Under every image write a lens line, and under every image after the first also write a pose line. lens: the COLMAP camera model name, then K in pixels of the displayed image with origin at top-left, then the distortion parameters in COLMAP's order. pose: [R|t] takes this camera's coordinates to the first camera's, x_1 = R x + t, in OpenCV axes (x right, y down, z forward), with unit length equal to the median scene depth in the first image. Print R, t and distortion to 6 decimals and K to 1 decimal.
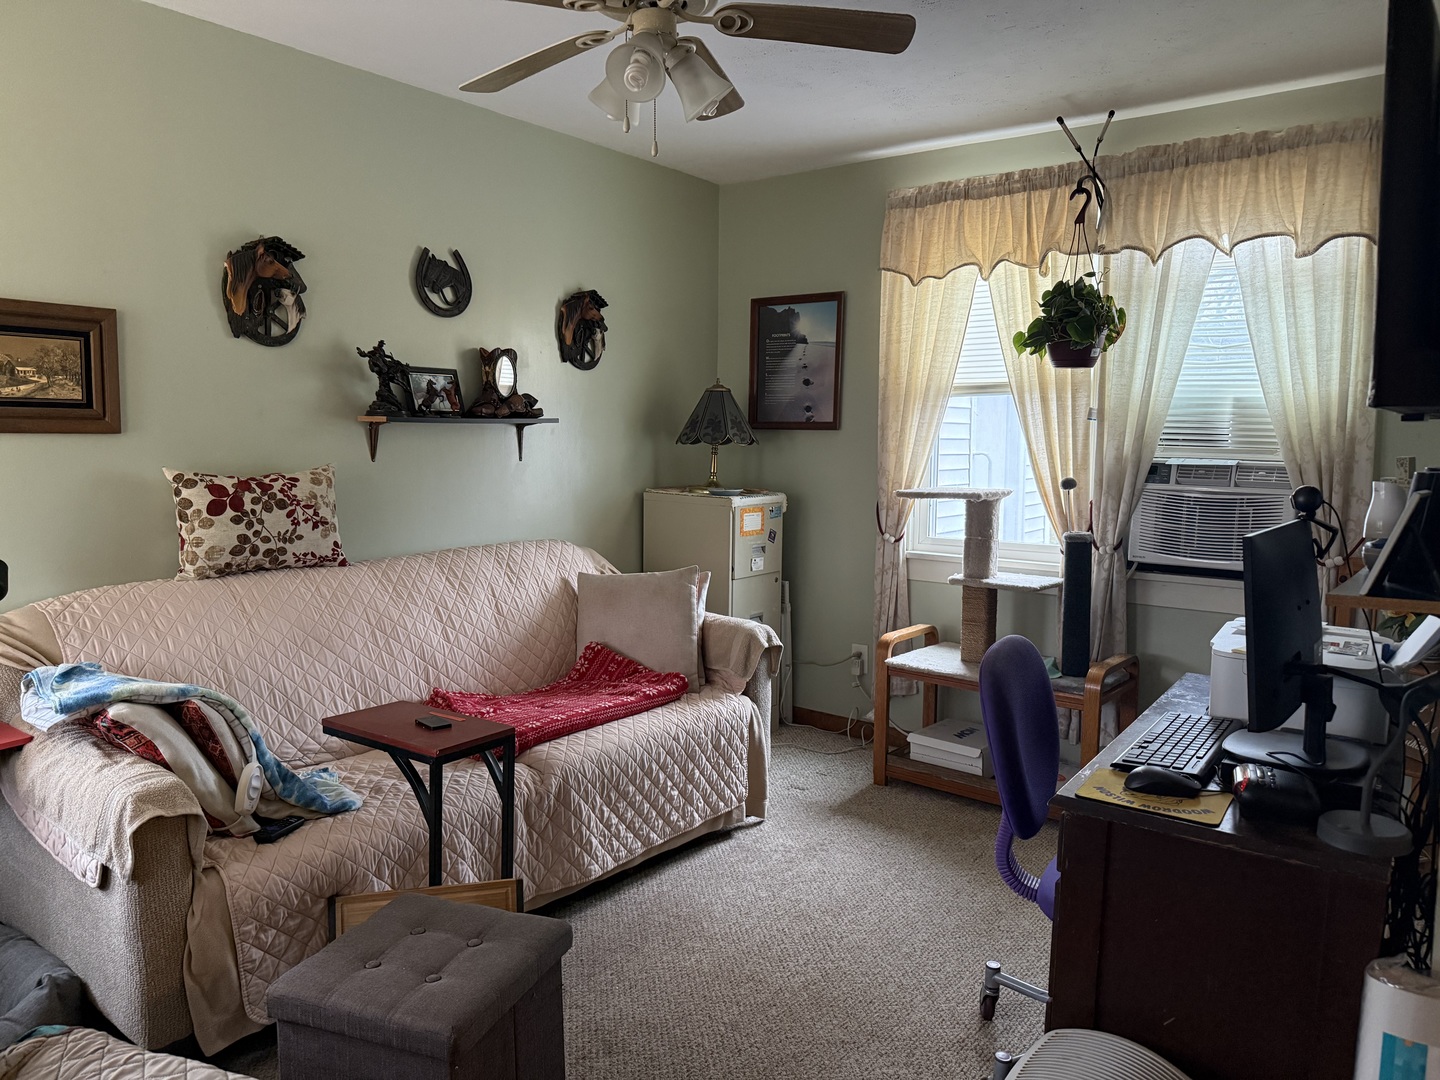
lens RADIAL K [[1028.8, 0, 722.5], [0, 1028.8, 536.7], [0, 0, 1]] dist [0.000863, -0.017025]
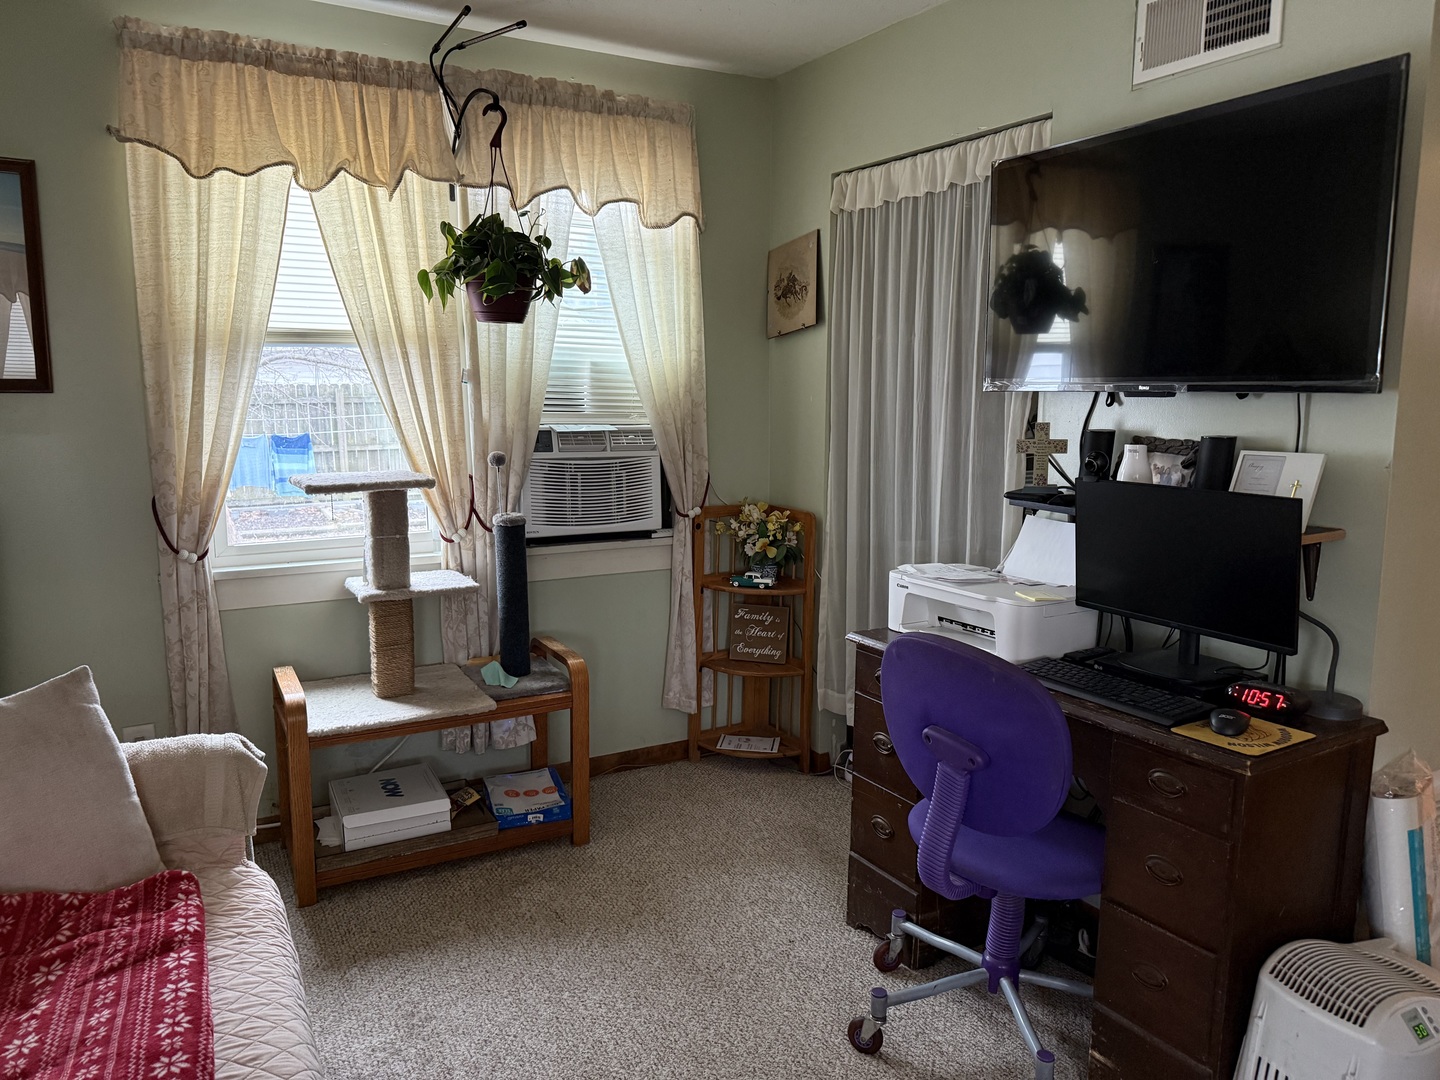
lens RADIAL K [[1028.8, 0, 721.3], [0, 1028.8, 545.8], [0, 0, 1]] dist [0.000863, -0.017025]
pose [[0.388419, -0.141236, 0.910595, -0.367300], [0.087034, 0.989390, 0.116332, -0.062116], [-0.917363, 0.034067, 0.396590, 0.485099]]
